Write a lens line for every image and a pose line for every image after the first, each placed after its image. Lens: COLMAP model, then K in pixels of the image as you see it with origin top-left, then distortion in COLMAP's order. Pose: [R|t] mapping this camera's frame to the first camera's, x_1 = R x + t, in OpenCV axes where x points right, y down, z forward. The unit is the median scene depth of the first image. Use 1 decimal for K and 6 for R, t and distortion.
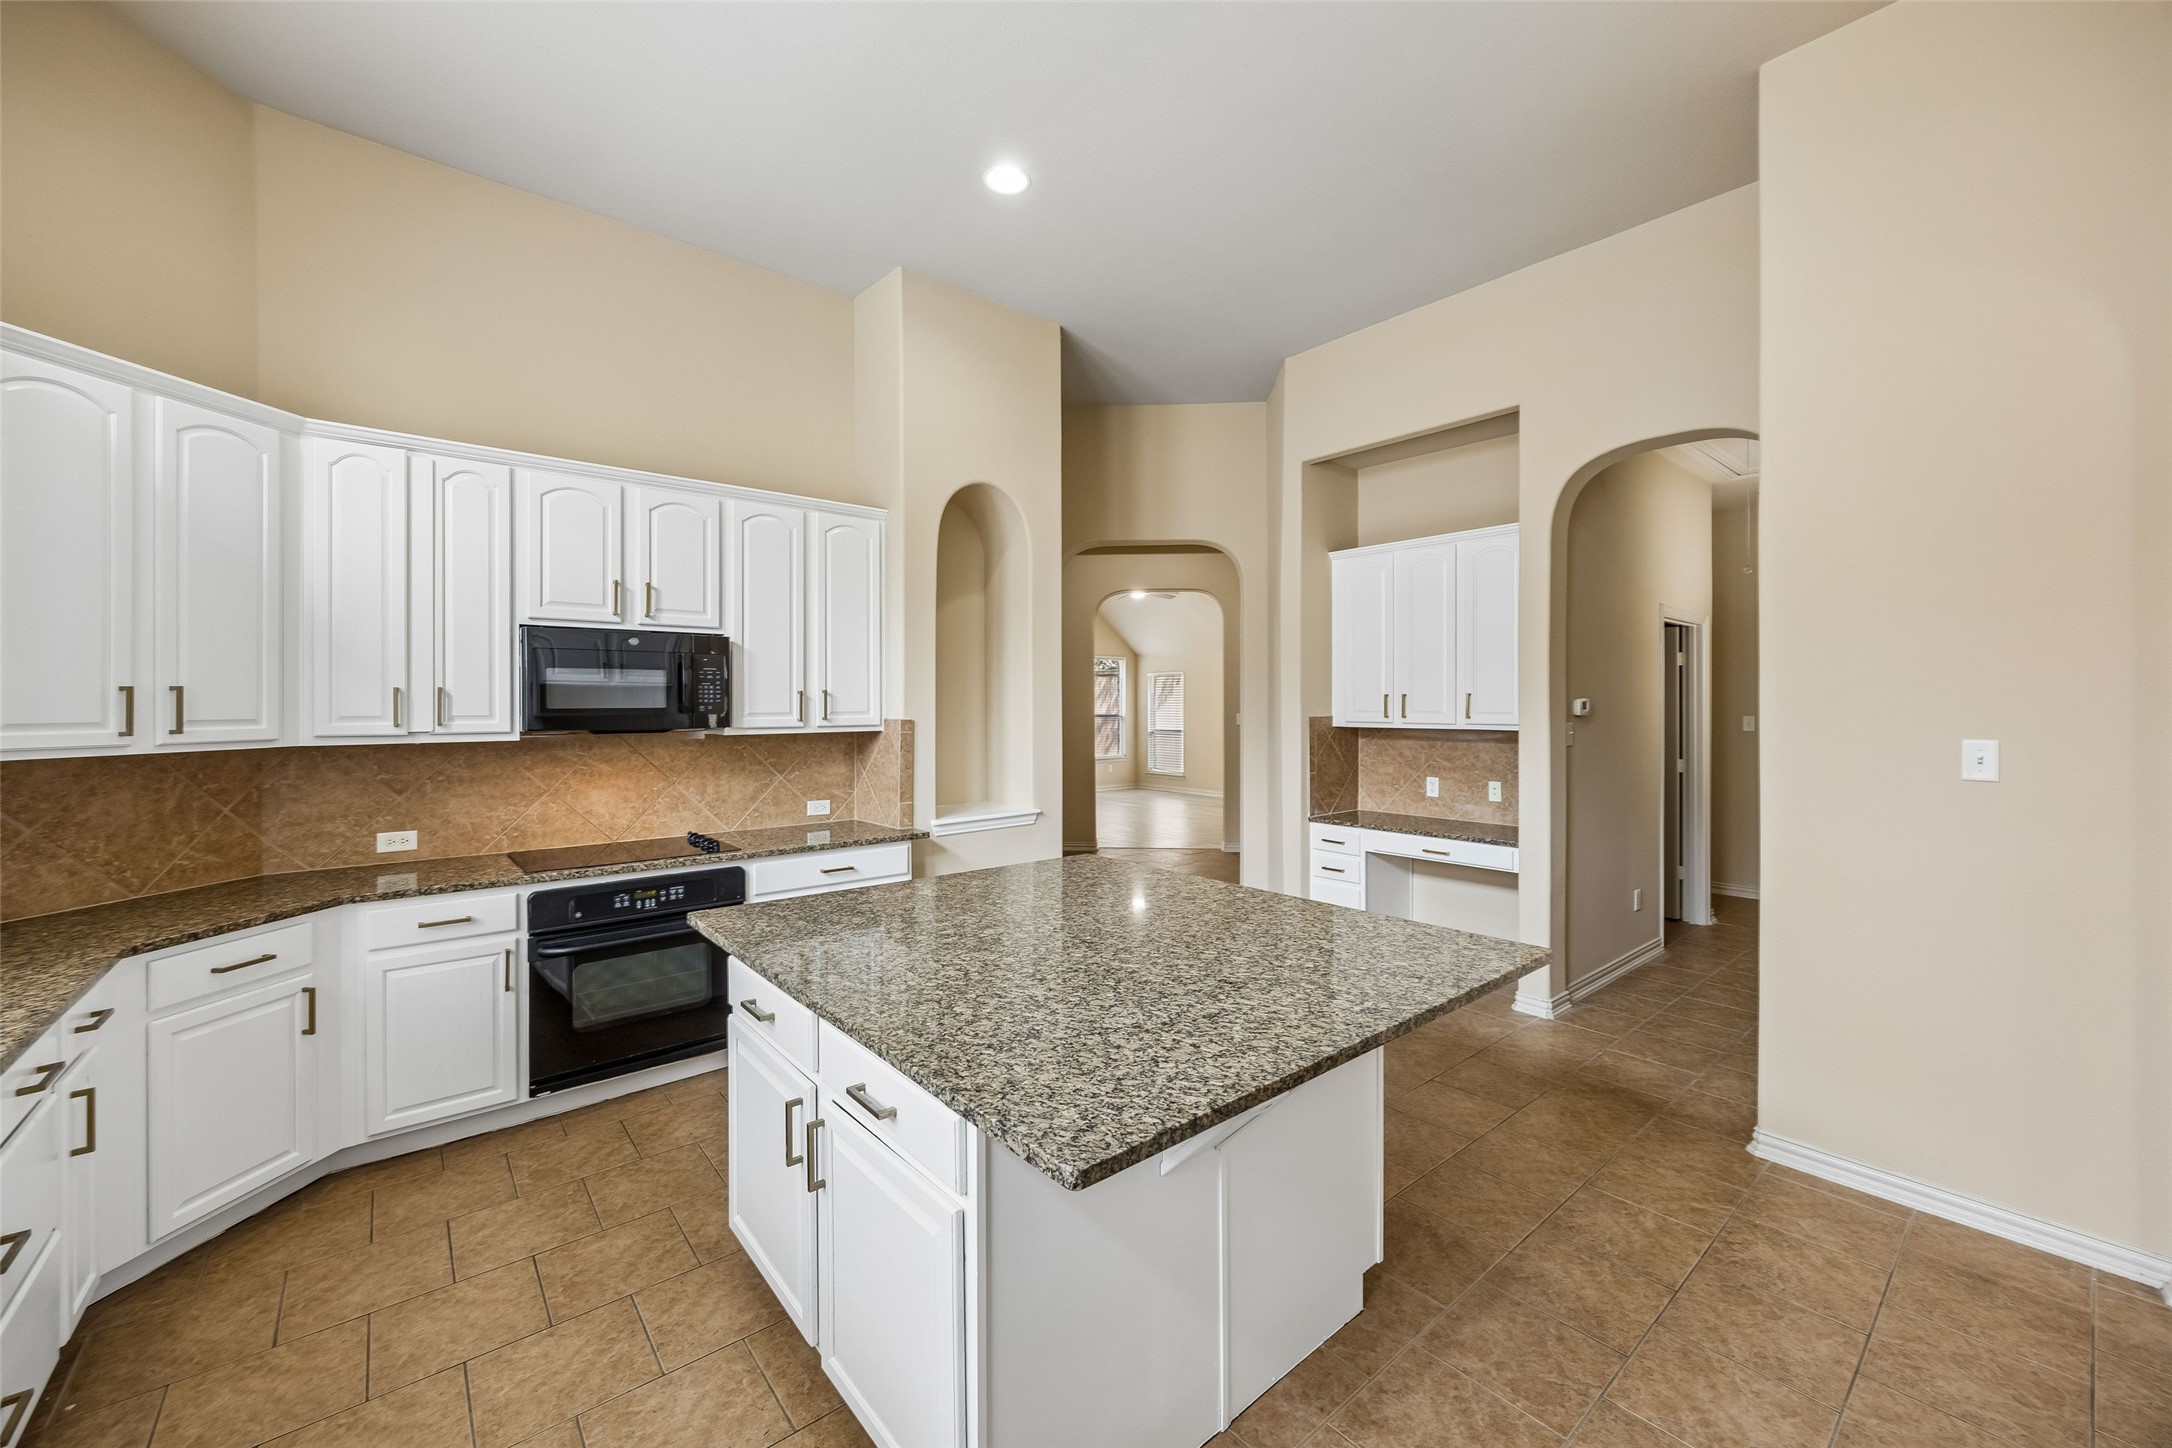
lens RADIAL K [[830.7, 0, 1081.6], [0, 830.7, 702.0], [0, 0, 1]] dist [-0.004026, 0.000367]
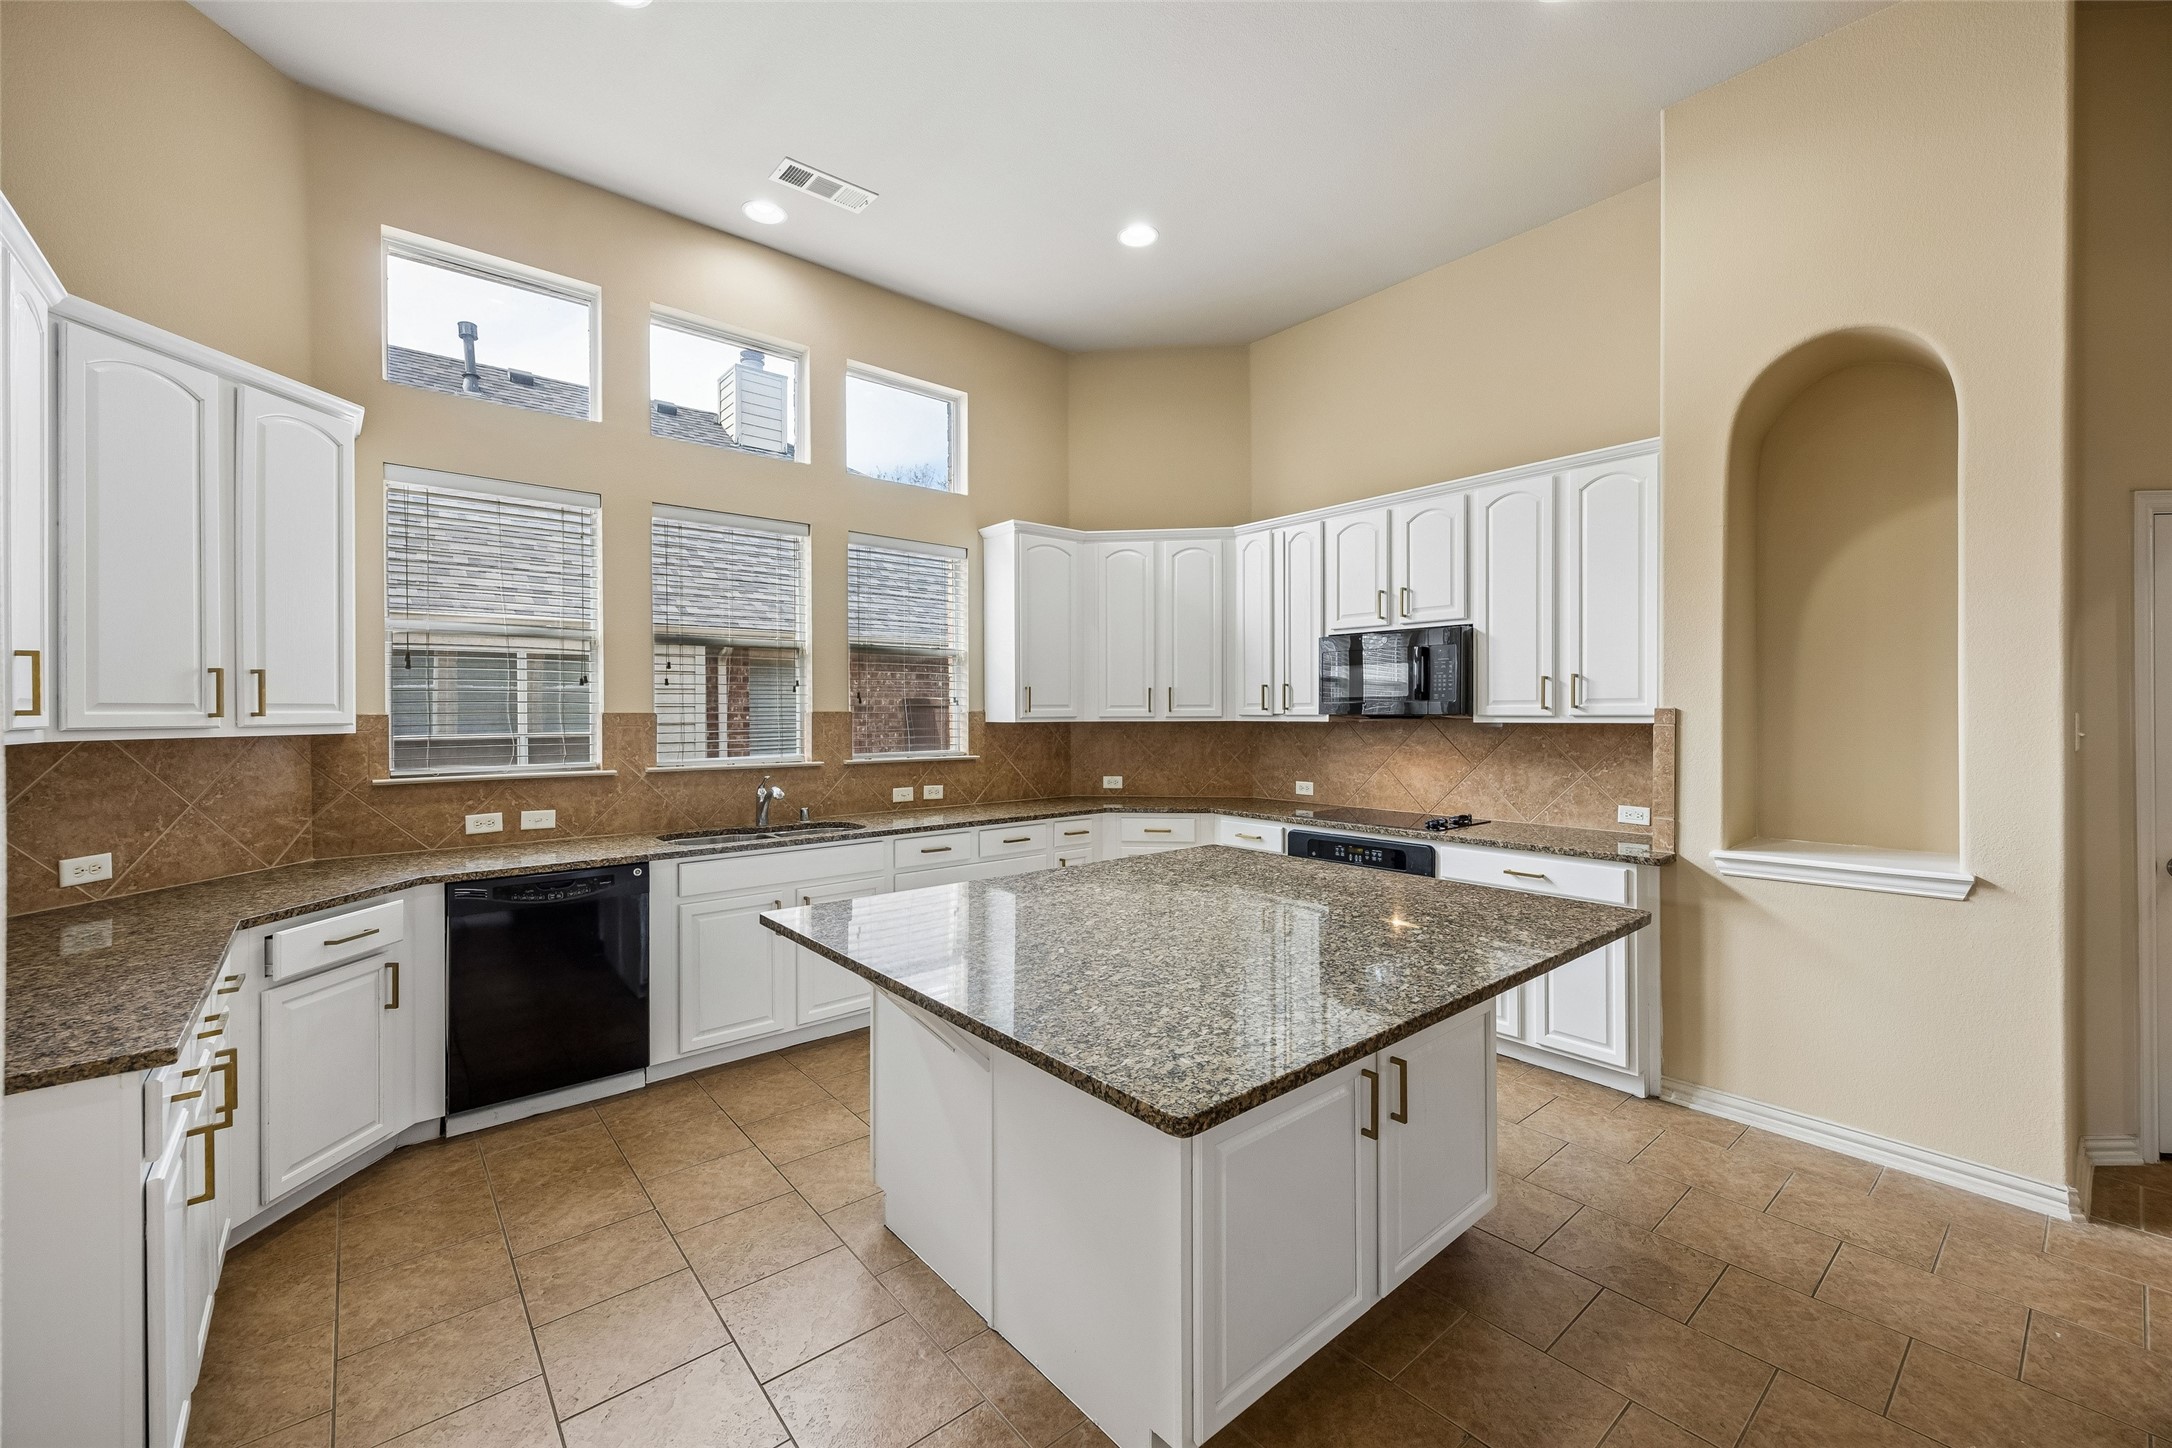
lens RADIAL K [[860.8, 0, 1076.2], [0, 860.8, 702.5], [0, 0, 1]] dist [-0.015220, 0.000456]
pose [[-0.001657, 0.003138, -0.999994, 0.809858], [0.017197, 0.999847, 0.003110, 0.003829], [0.999851, -0.017192, -0.001710, 0.676711]]
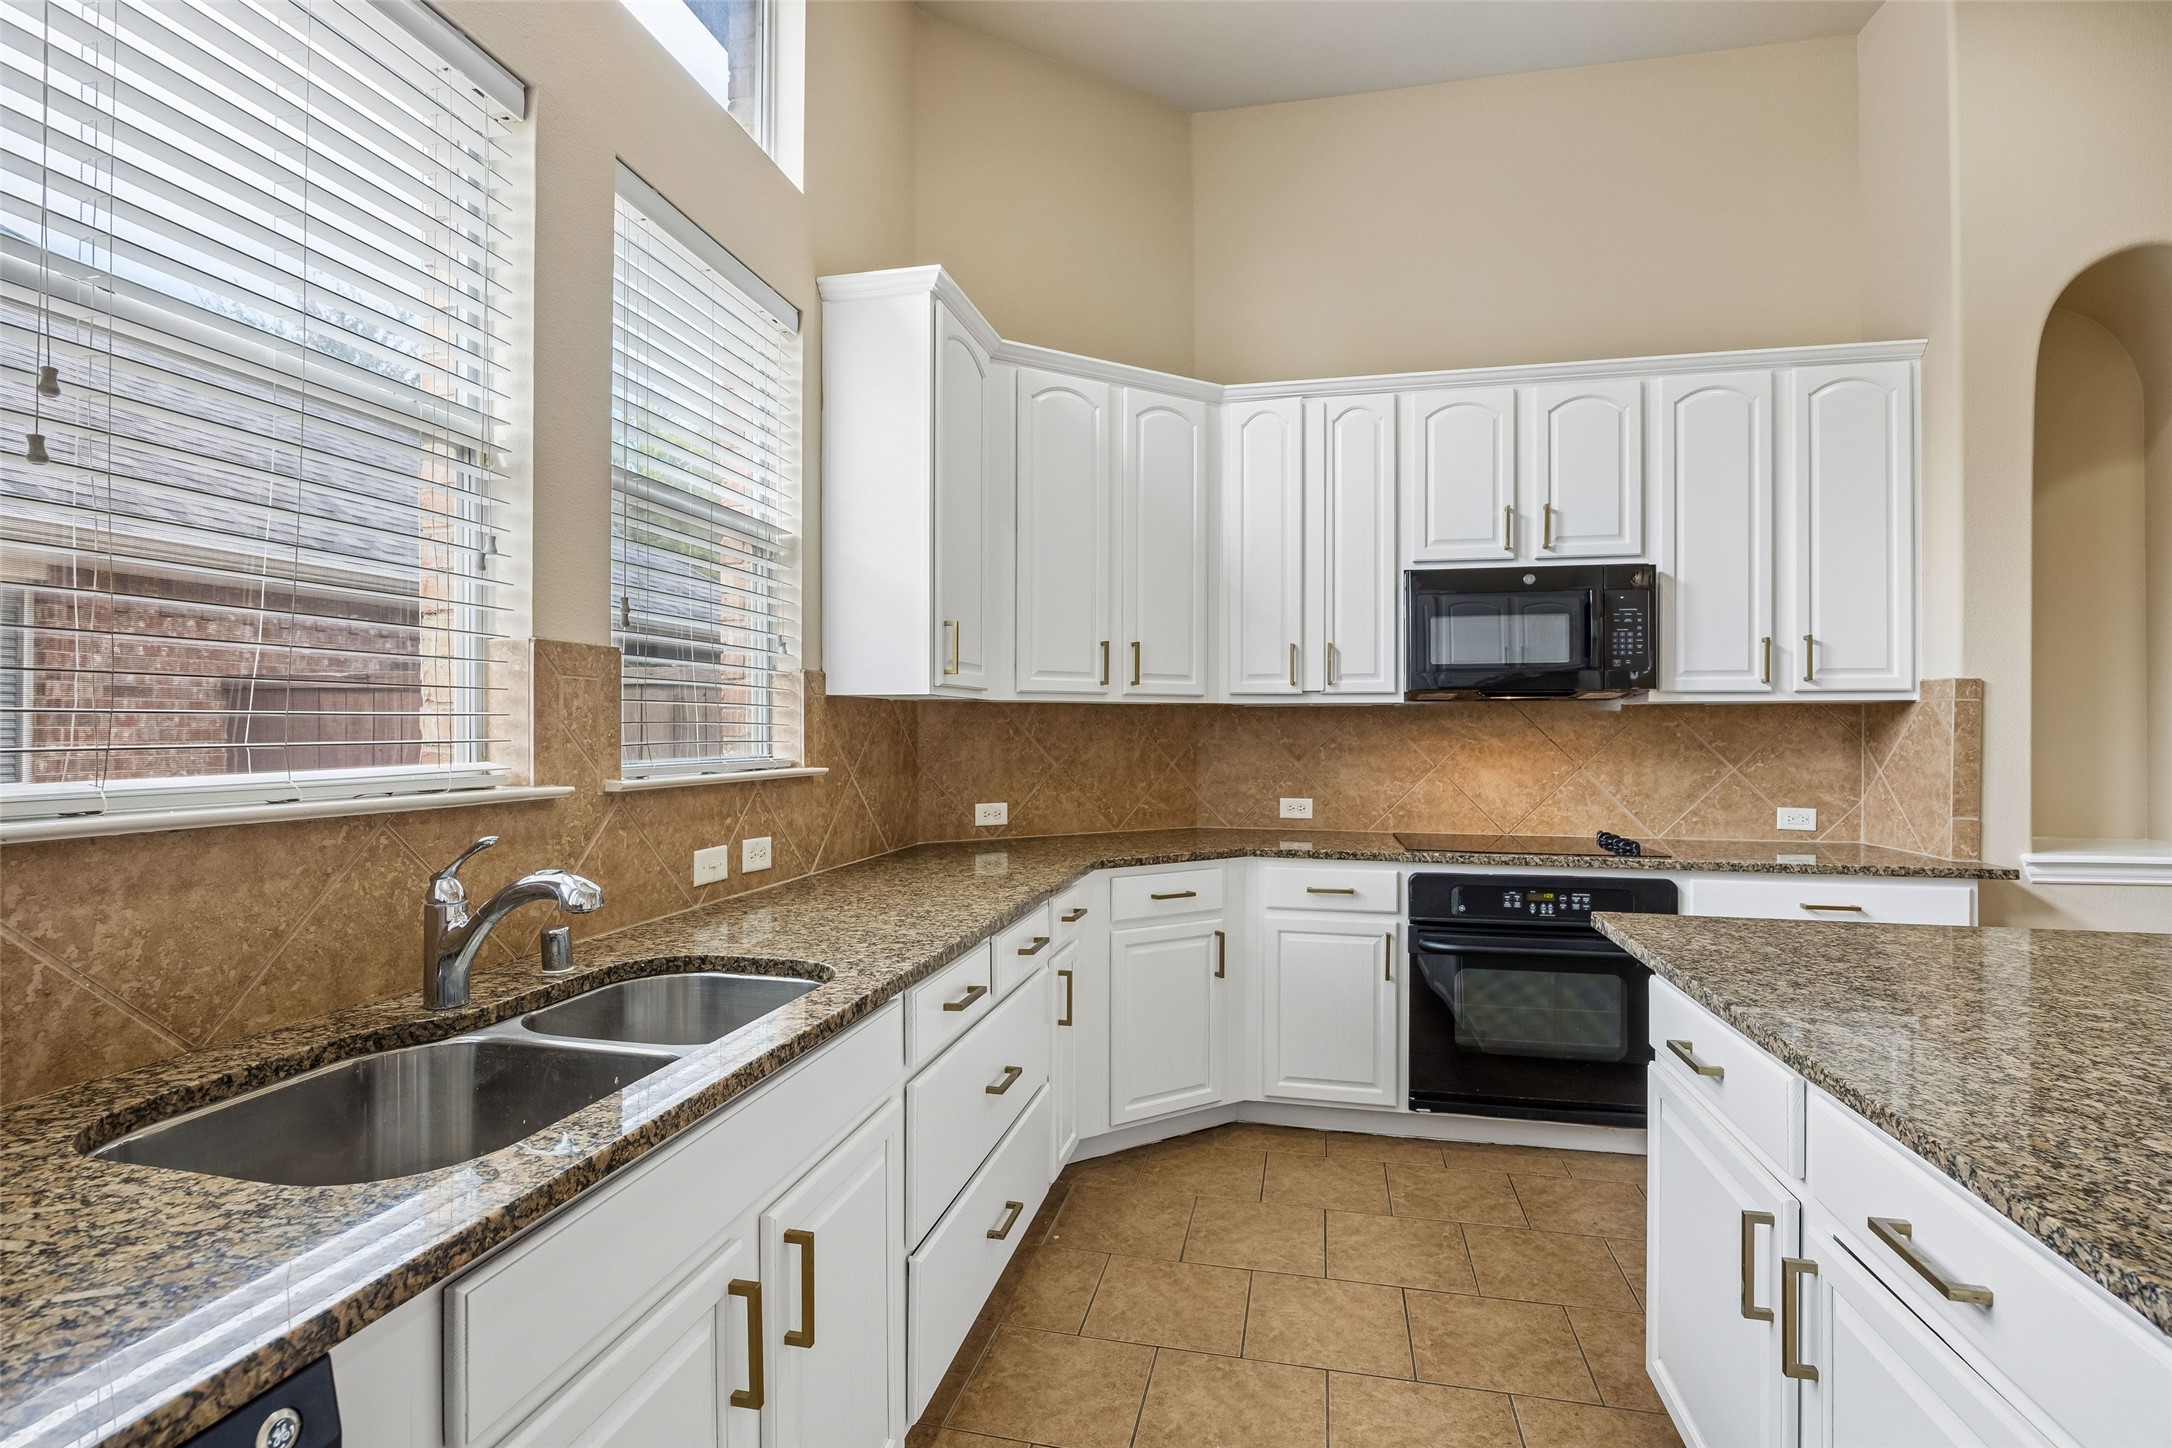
lens RADIAL K [[1021.9, 0, 1094.1], [0, 1021.9, 717.8], [0, 0, 1]] dist [-0.011330, 0.001792]
pose [[0.615827, 0.005938, -0.787859, -0.034118], [-0.000003, 0.999972, 0.007534, 0.060655], [0.787881, -0.004638, 0.615810, 0.088361]]
